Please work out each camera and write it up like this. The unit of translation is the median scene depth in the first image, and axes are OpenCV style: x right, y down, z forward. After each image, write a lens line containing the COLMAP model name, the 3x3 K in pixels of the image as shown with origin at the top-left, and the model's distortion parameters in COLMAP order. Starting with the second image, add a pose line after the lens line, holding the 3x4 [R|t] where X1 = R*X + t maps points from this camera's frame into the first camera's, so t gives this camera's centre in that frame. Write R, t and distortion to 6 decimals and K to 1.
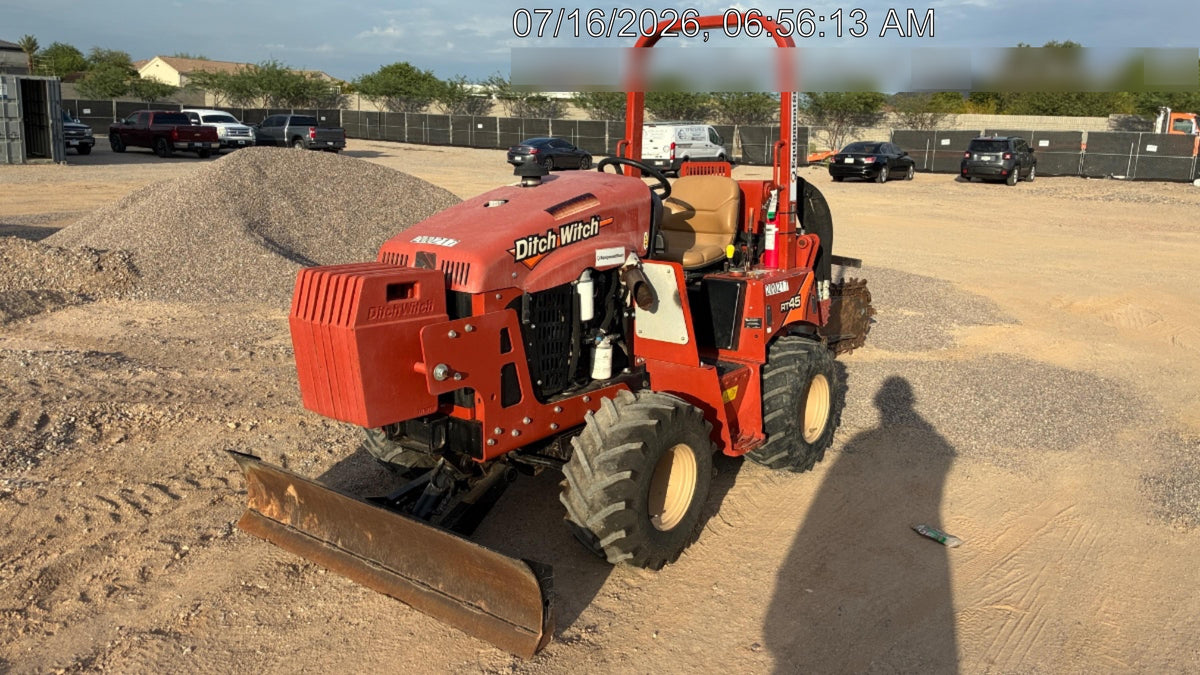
lens RADIAL K [[918.9, 0, 599.8], [0, 918.9, 264.2], [0, 0, 1]] dist [0.000054, -0.001649]
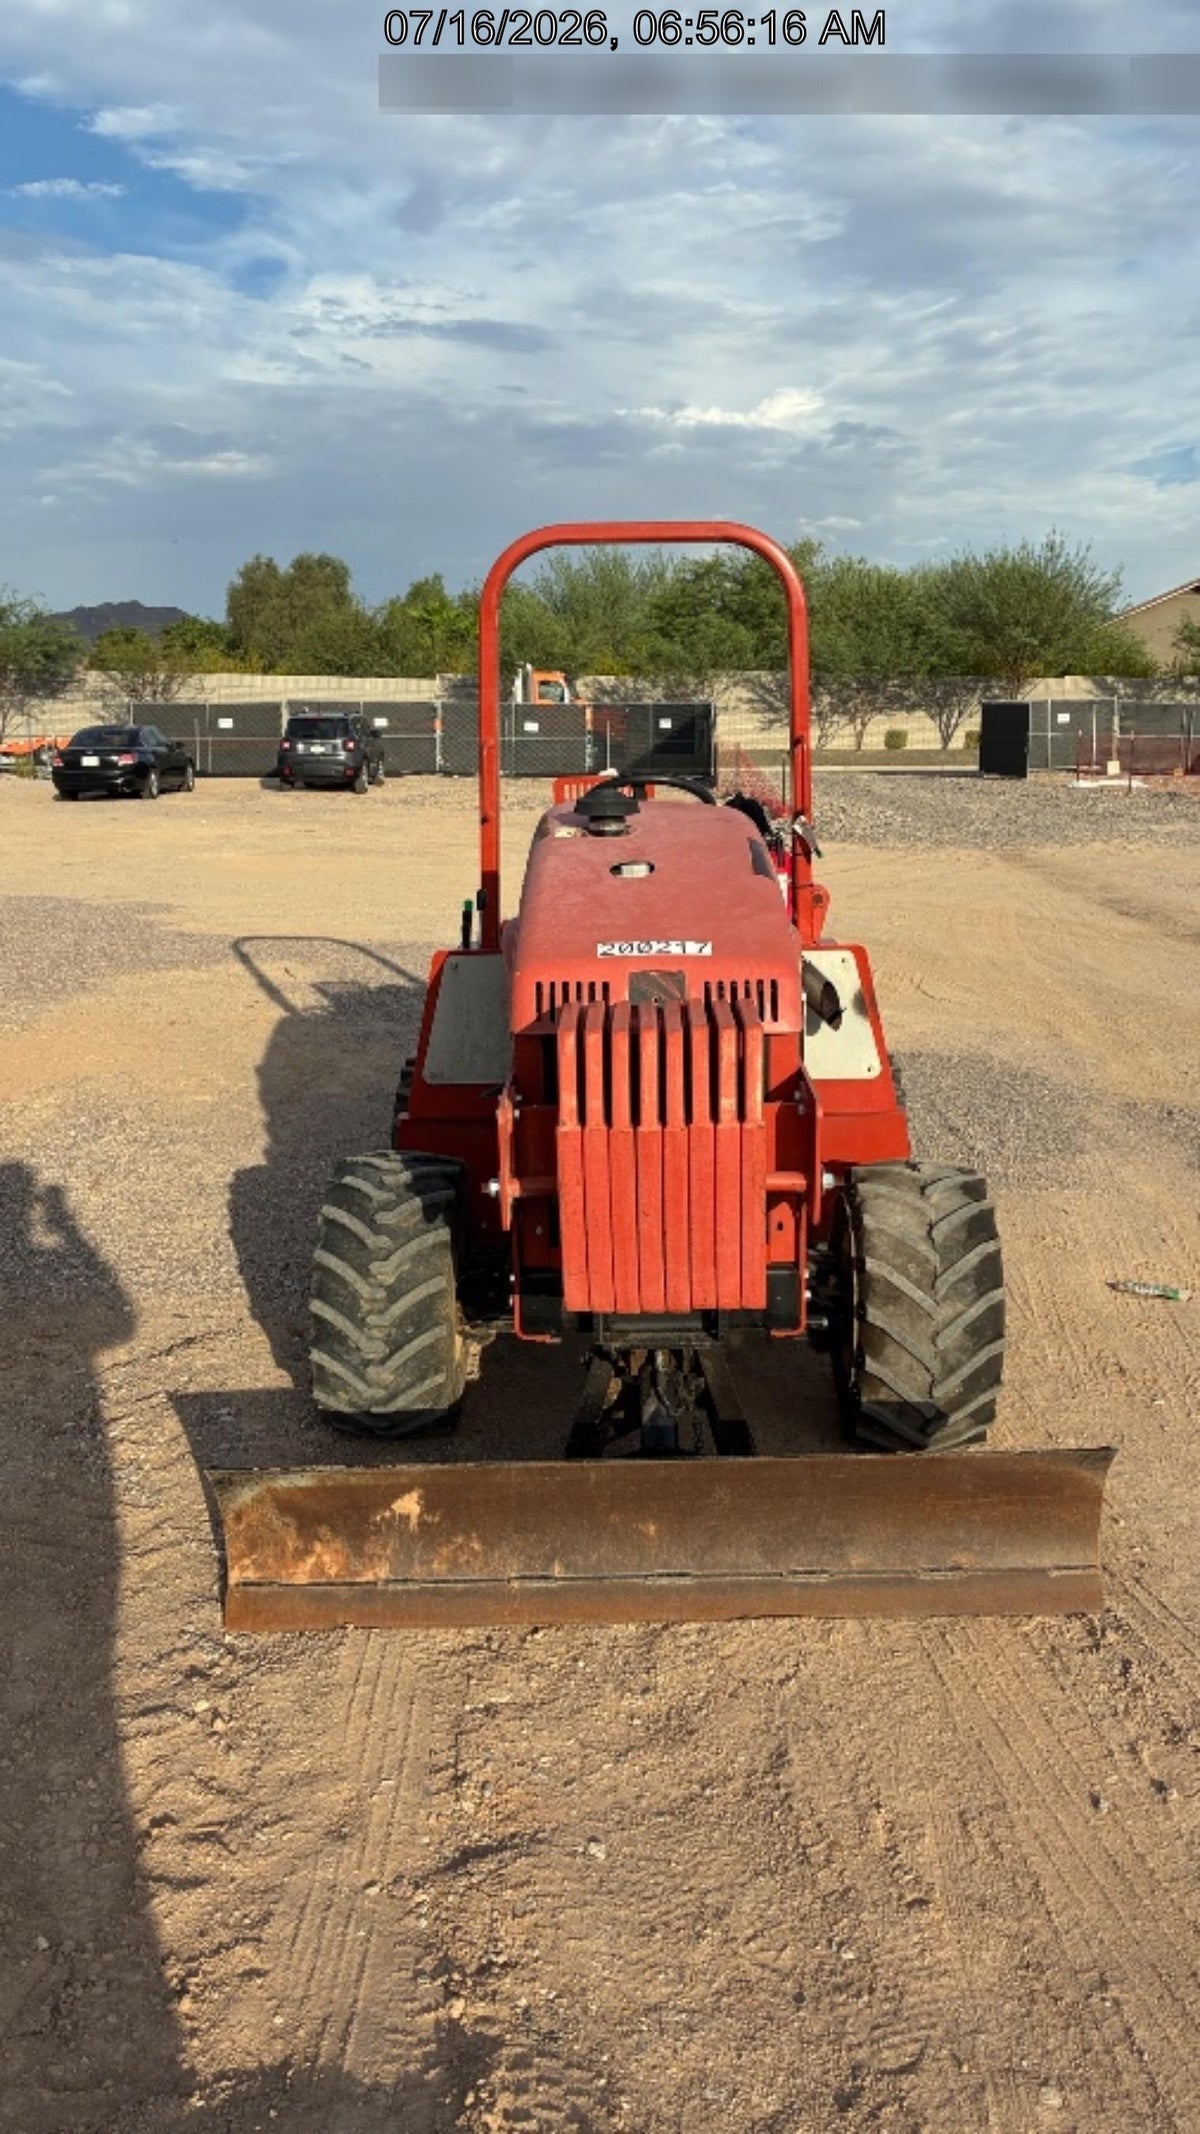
lens RADIAL K [[1634.2, 0, 601.3], [0, 1634.2, 1027.2], [0, 0, 1]] dist [0.000054, -0.001649]
pose [[0.788034, -0.131997, 0.601315, -0.710230], [0.100528, 0.991224, 0.085844, -0.058590], [-0.607369, -0.007199, 0.794387, 0.262507]]
